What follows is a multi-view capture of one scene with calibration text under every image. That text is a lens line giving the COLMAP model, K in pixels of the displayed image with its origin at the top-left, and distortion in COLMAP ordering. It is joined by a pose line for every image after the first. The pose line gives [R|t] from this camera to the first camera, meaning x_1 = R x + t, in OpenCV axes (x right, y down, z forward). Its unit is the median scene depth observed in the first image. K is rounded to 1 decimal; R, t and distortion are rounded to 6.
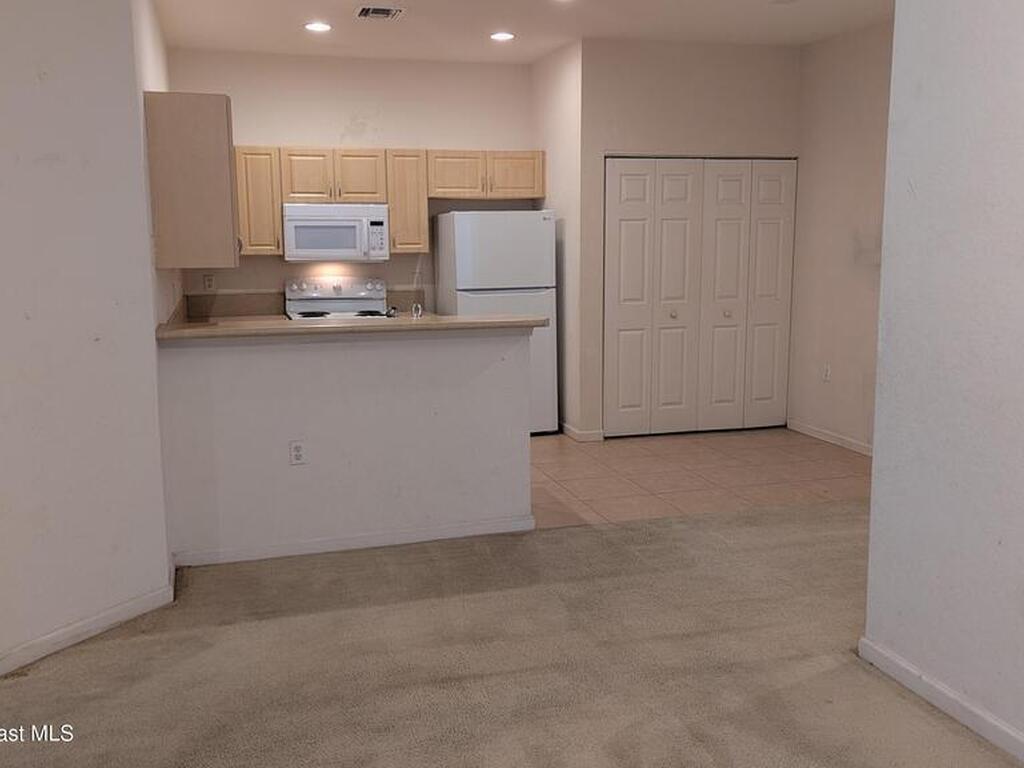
lens RADIAL K [[976.4, 0, 512.0], [0, 976.4, 384.0], [0, 0, 1]] dist [0.088877, -0.128107]
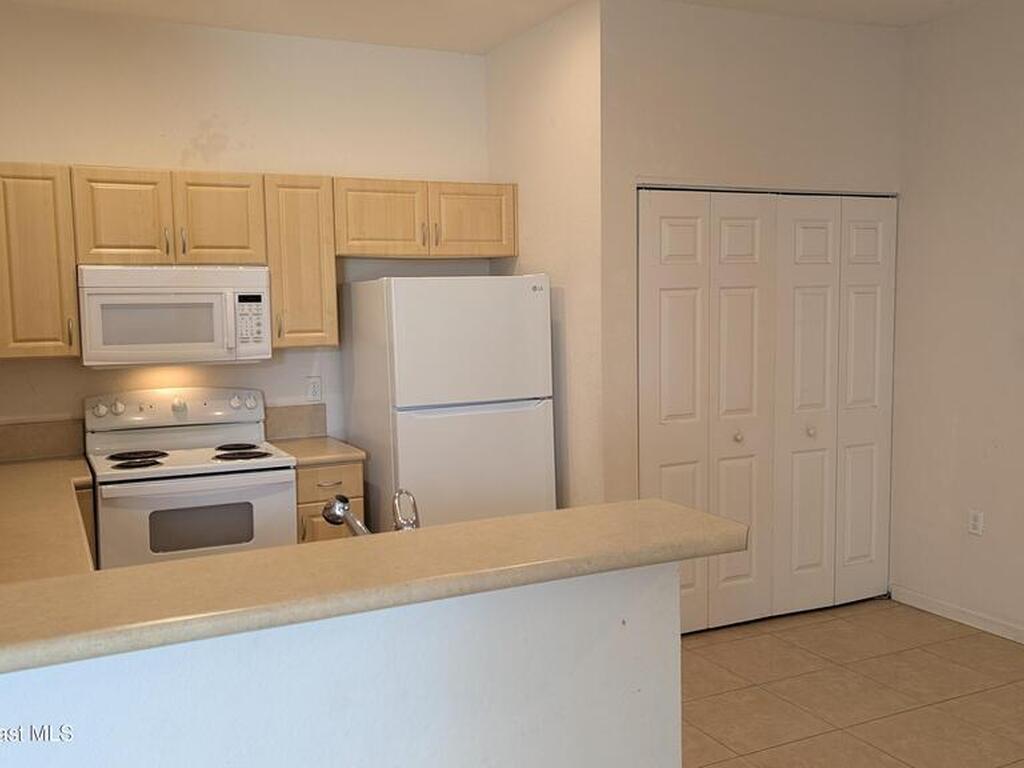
lens RADIAL K [[976.4, 0, 512.0], [0, 976.4, 384.0], [0, 0, 1]] dist [0.088877, -0.128107]
pose [[0.985304, -0.025378, 0.168912, -0.083579], [0.036801, 0.997217, -0.064843, -0.068351], [-0.166797, 0.070107, 0.983496, 0.395653]]
